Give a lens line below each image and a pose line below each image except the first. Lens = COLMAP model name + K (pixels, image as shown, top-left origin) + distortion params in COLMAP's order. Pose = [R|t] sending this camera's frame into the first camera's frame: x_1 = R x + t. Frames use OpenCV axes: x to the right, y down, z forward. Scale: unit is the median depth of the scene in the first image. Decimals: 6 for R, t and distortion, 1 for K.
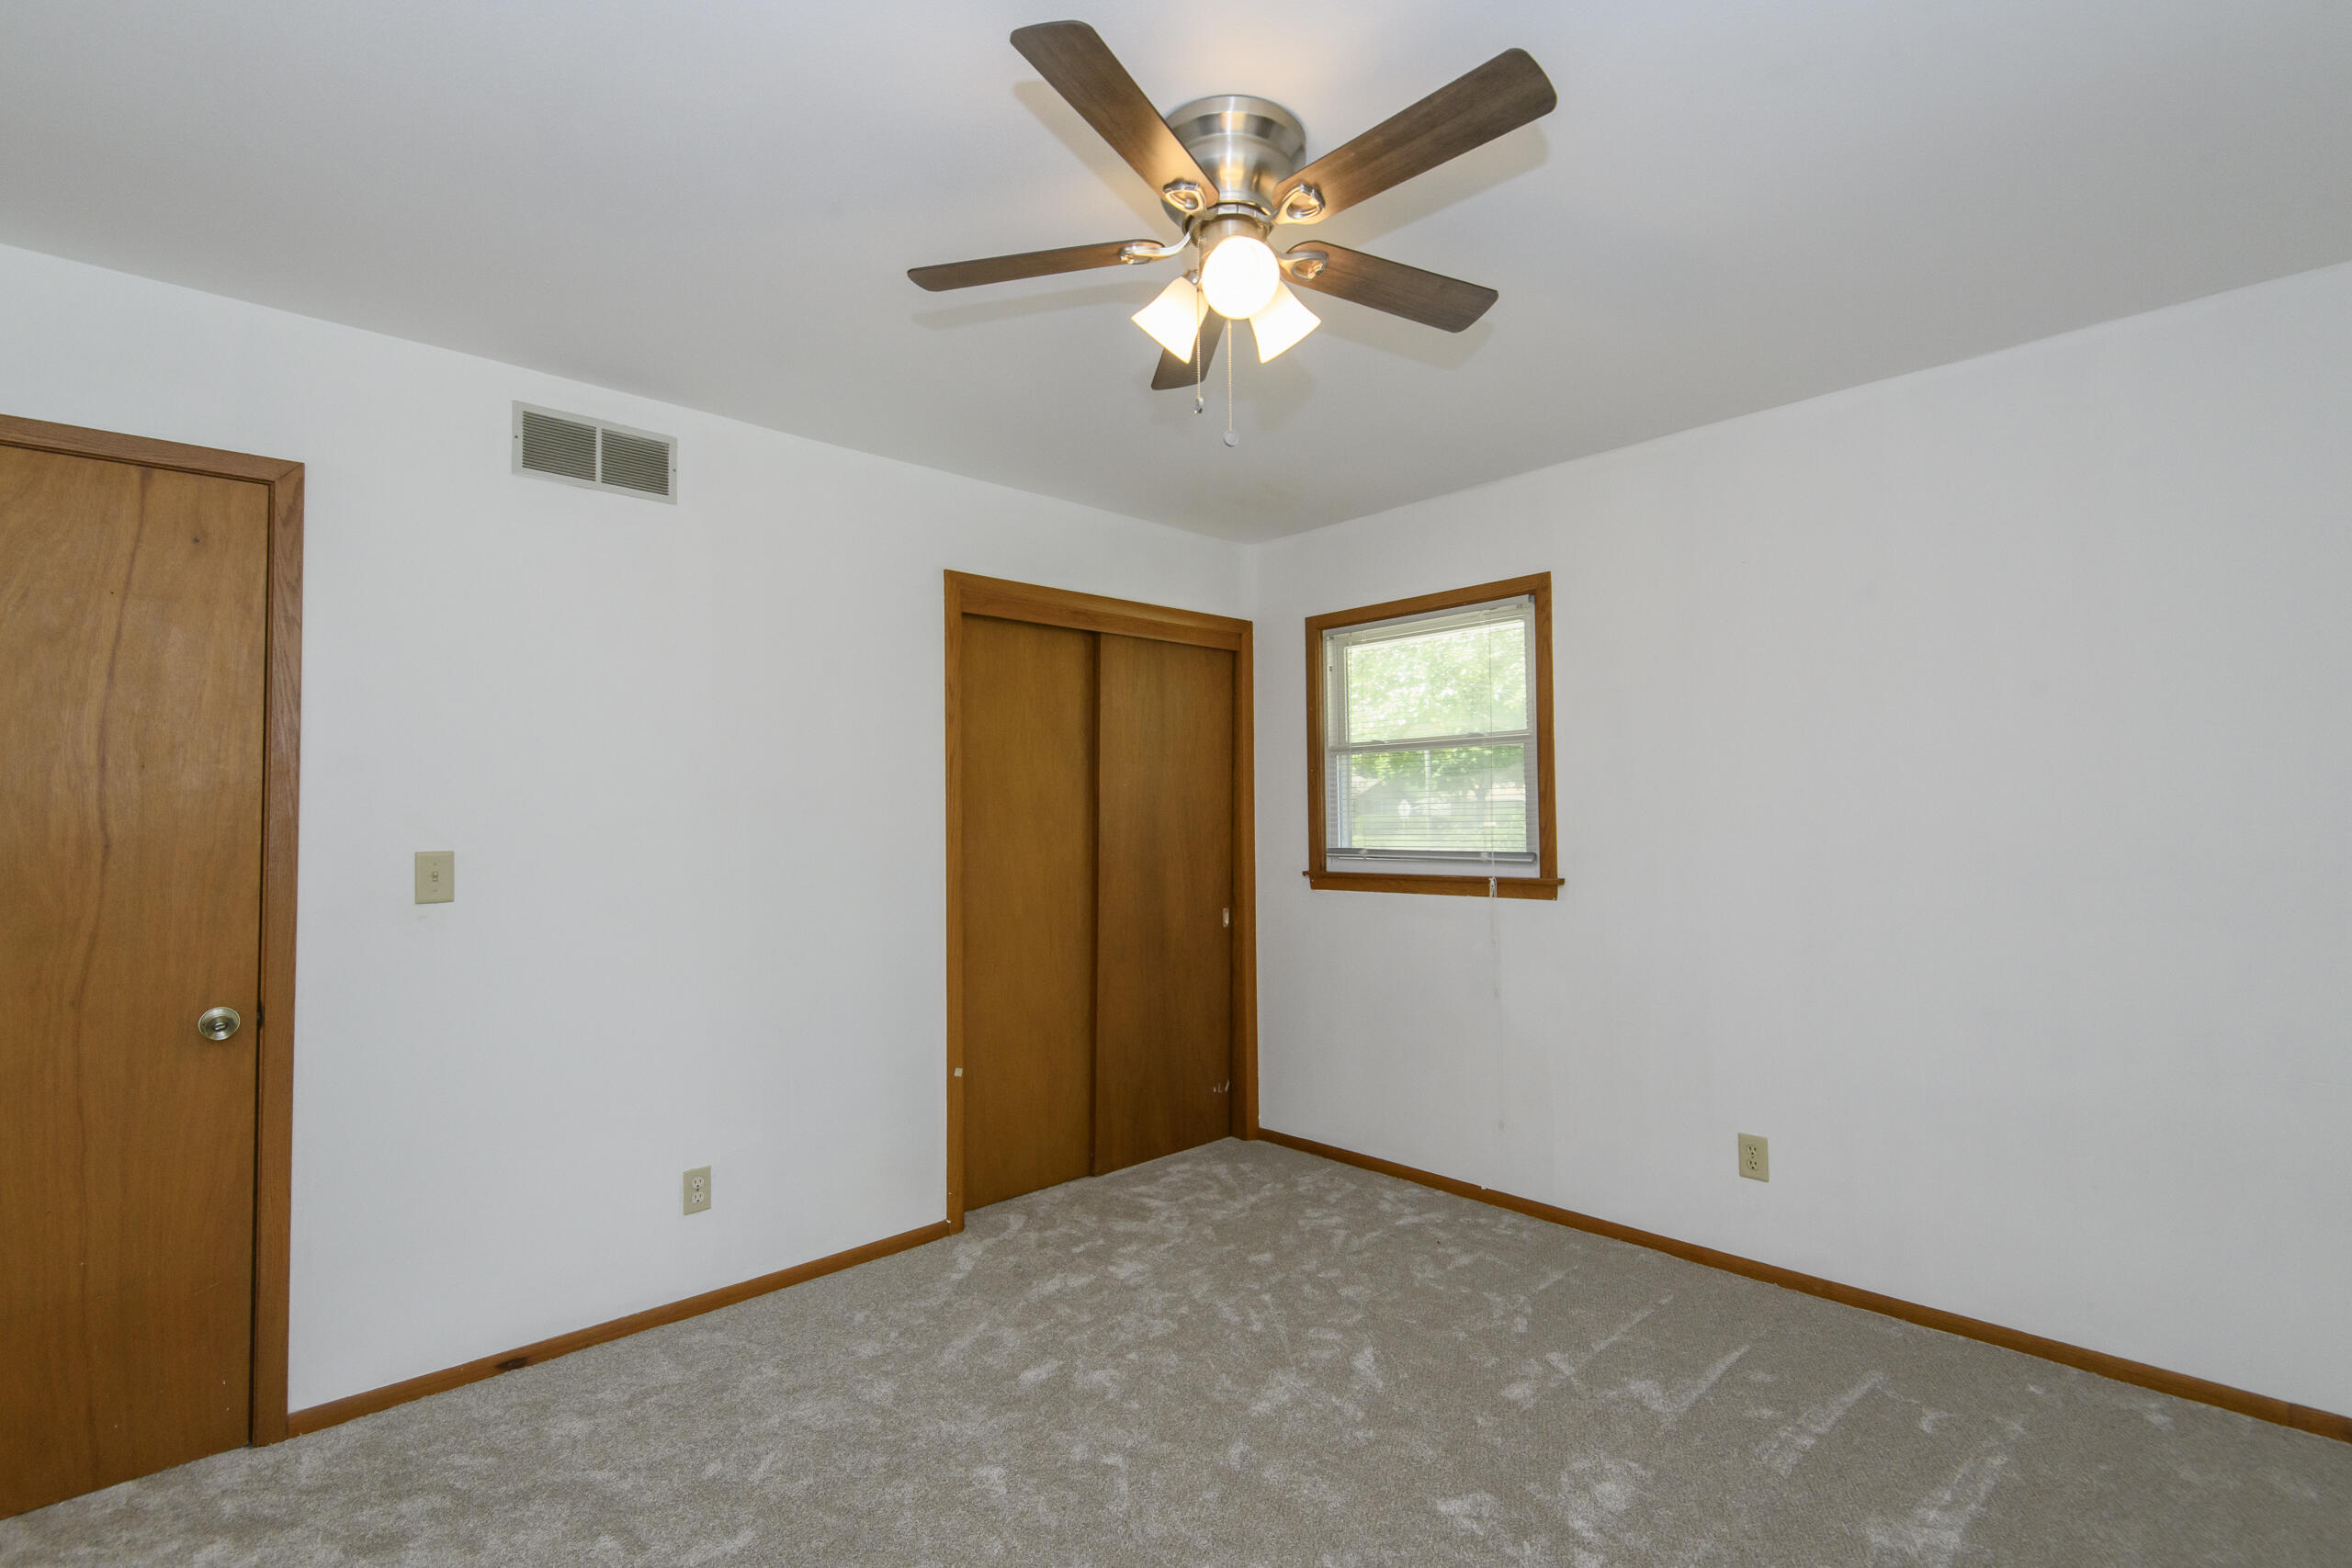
lens RADIAL K [[1080.7, 0, 1177.7], [0, 1080.7, 776.3], [0, 0, 1]] dist [0.015231, -0.010879]
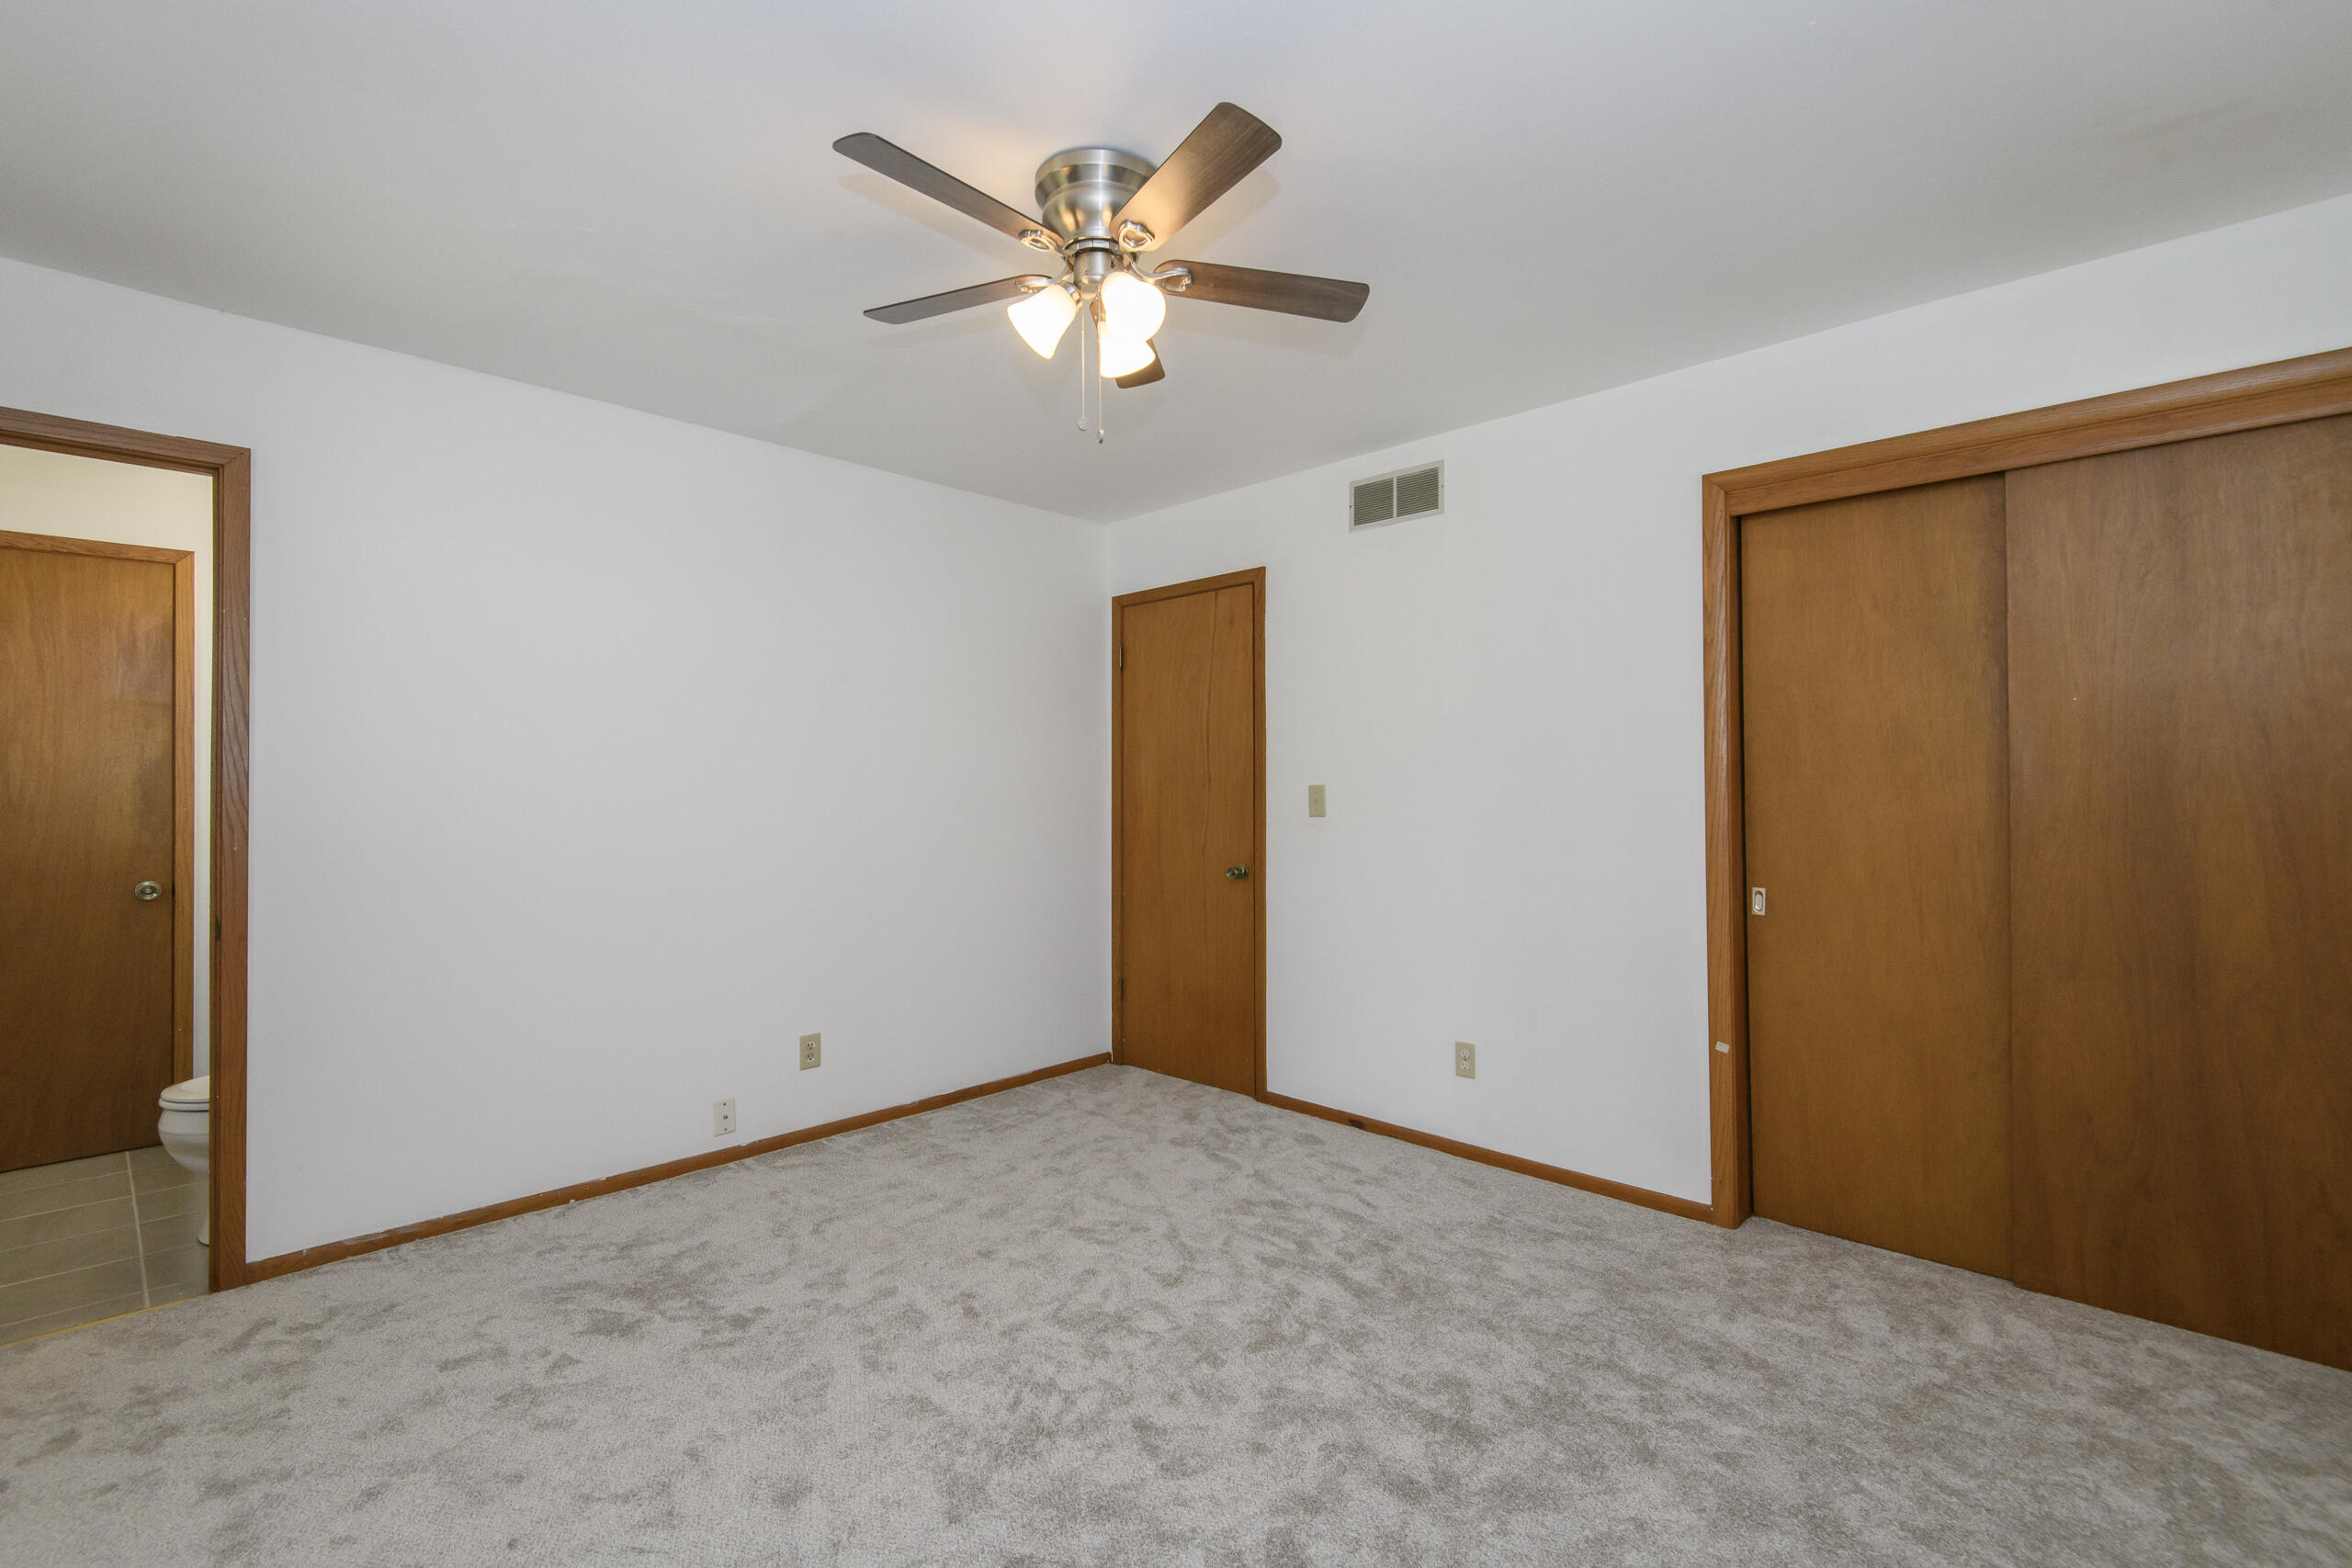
lens RADIAL K [[1080.7, 0, 1177.7], [0, 1080.7, 776.3], [0, 0, 1]] dist [0.015231, -0.010879]
pose [[0.026705, -0.005891, -0.999626, 0.795189], [0.041677, 0.999120, -0.004775, 0.048745], [0.998774, -0.041534, 0.026927, 0.654113]]
